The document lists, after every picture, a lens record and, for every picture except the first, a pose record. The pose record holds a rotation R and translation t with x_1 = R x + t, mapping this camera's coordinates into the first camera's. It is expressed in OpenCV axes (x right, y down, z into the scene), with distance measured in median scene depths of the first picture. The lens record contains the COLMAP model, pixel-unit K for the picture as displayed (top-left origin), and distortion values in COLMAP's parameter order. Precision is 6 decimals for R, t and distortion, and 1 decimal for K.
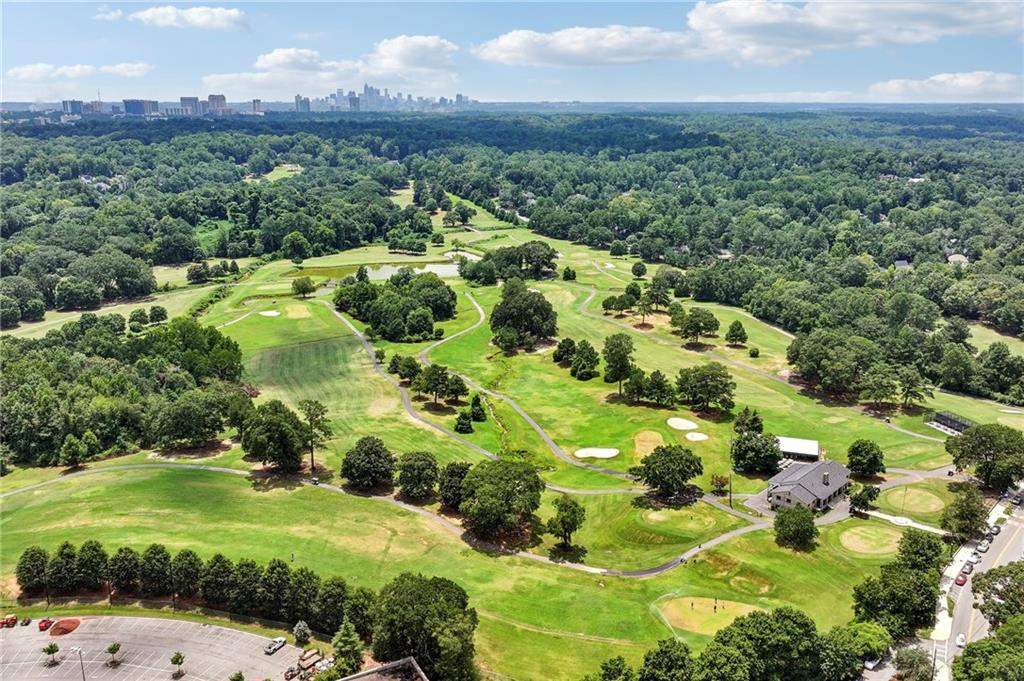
lens RADIAL K [[859.8, 0, 512.0], [0, 859.8, 340.5], [0, 0, 1]] dist [0.004143, 0.008591]
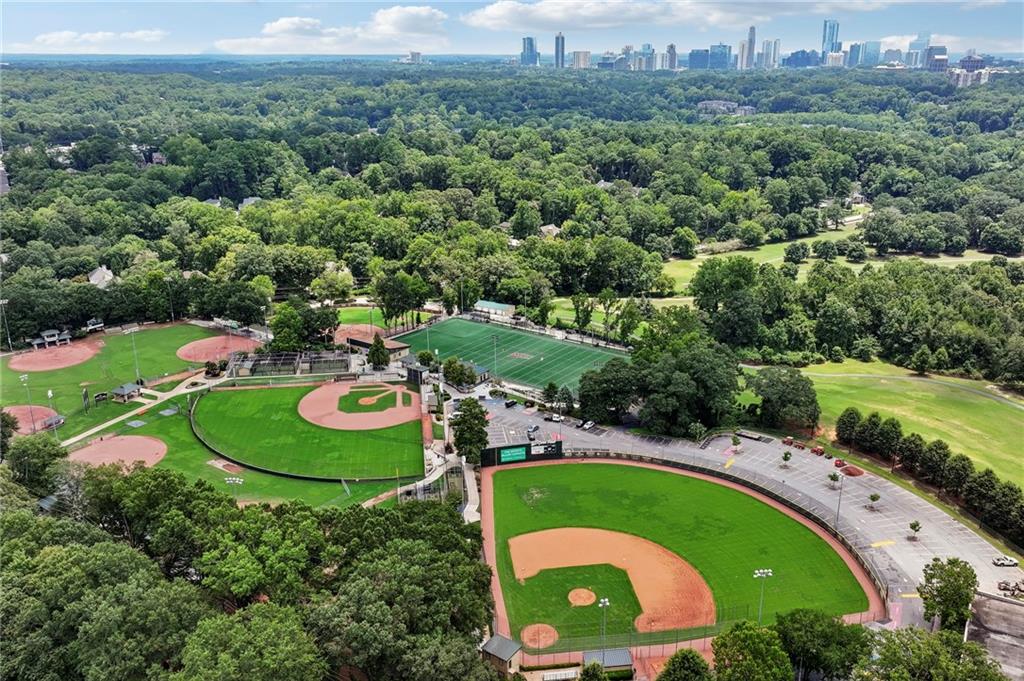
lens RADIAL K [[859.8, 0, 512.0], [0, 859.8, 340.5], [0, 0, 1]] dist [0.004143, 0.008591]
pose [[0.503266, 0.271550, -0.820356, 0.147710], [-0.228093, 0.957417, 0.176990, 0.024682], [0.833485, 0.098044, 0.543774, -0.086646]]
